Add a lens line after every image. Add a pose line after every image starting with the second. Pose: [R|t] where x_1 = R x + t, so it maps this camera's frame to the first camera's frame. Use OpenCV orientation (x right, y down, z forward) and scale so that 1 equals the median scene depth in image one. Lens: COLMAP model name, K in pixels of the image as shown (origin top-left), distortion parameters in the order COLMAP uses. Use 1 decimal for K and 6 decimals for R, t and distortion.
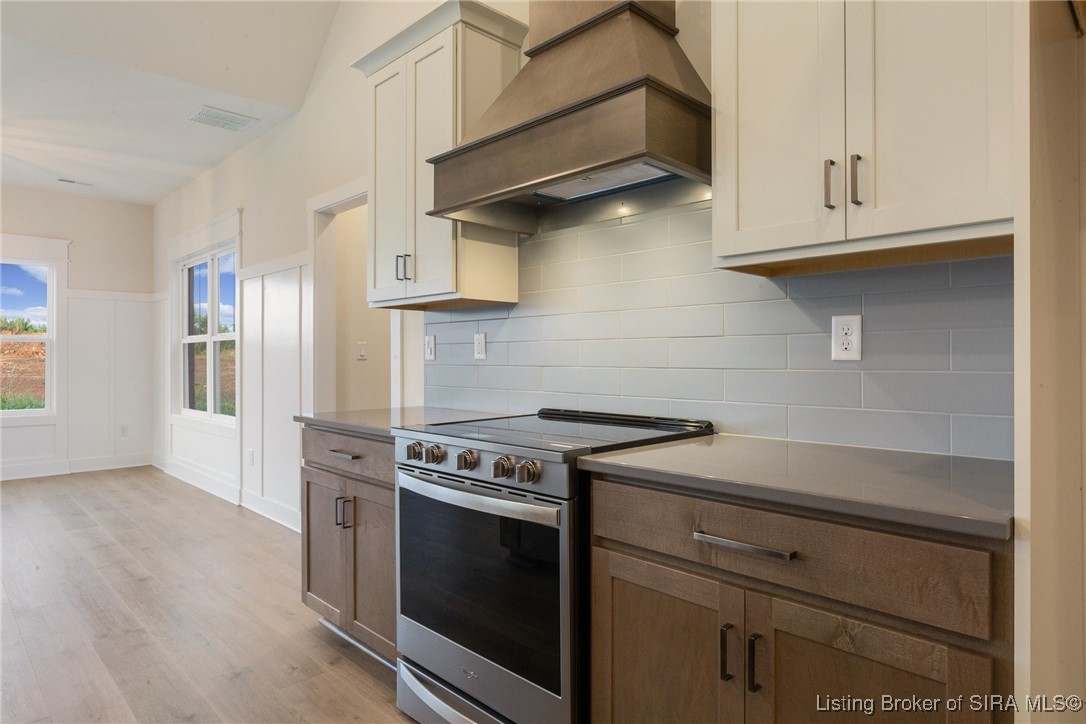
lens RADIAL K [[638.3, 0, 553.5], [0, 638.3, 357.0], [0, 0, 1]] dist [0.003797, 0.000288]
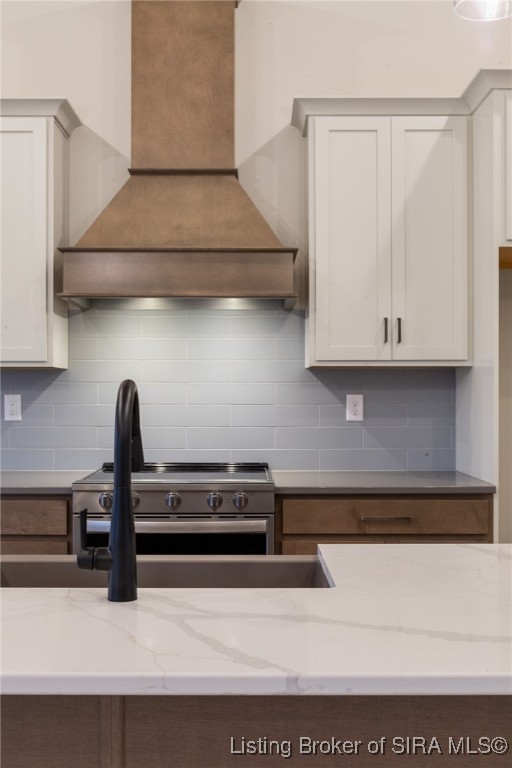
lens RADIAL K [[858.9, 0, 257.4], [0, 858.9, 385.1], [0, 0, 1]] dist [-0.007261, 0.000000]
pose [[0.686269, 0.008124, 0.727302, -1.330412], [-0.002720, 0.999959, -0.008603, -0.066237], [-0.727342, 0.003925, 0.686264, -0.375966]]
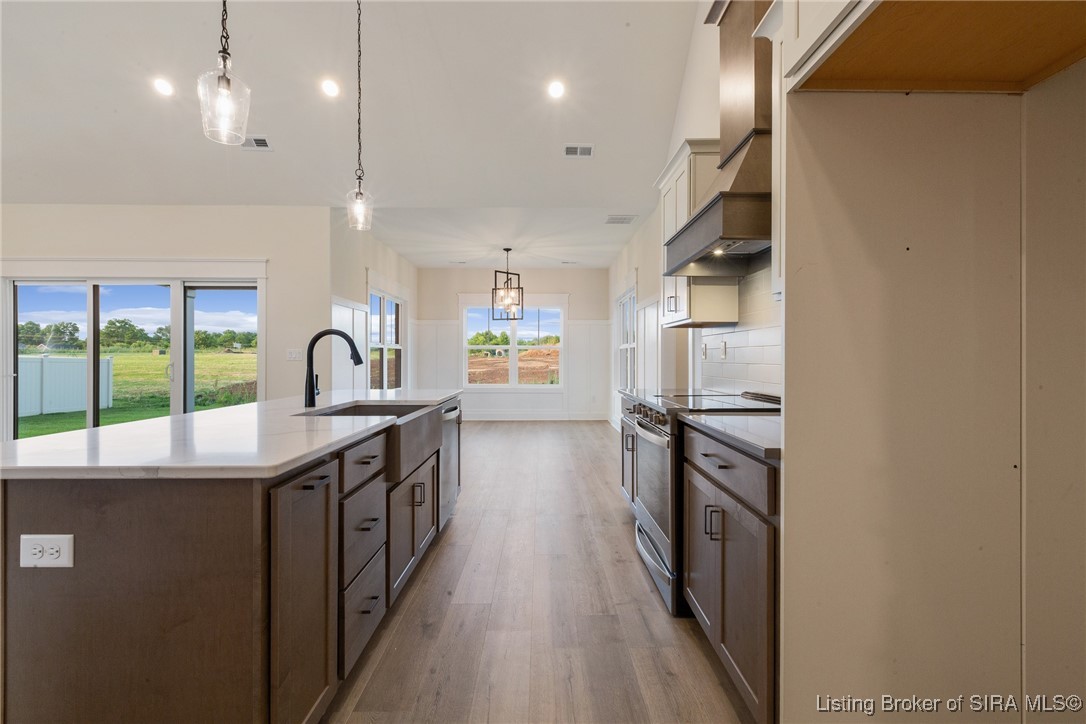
lens RADIAL K [[484.5, 0, 545.9], [0, 484.5, 360.2], [0, 0, 1]] dist [-0.001344, 0.000921]
pose [[0.724333, 0.005044, -0.689431, 0.581899], [-0.000302, 0.999975, 0.006999, -0.002561], [0.689450, -0.004861, 0.724317, -0.213107]]
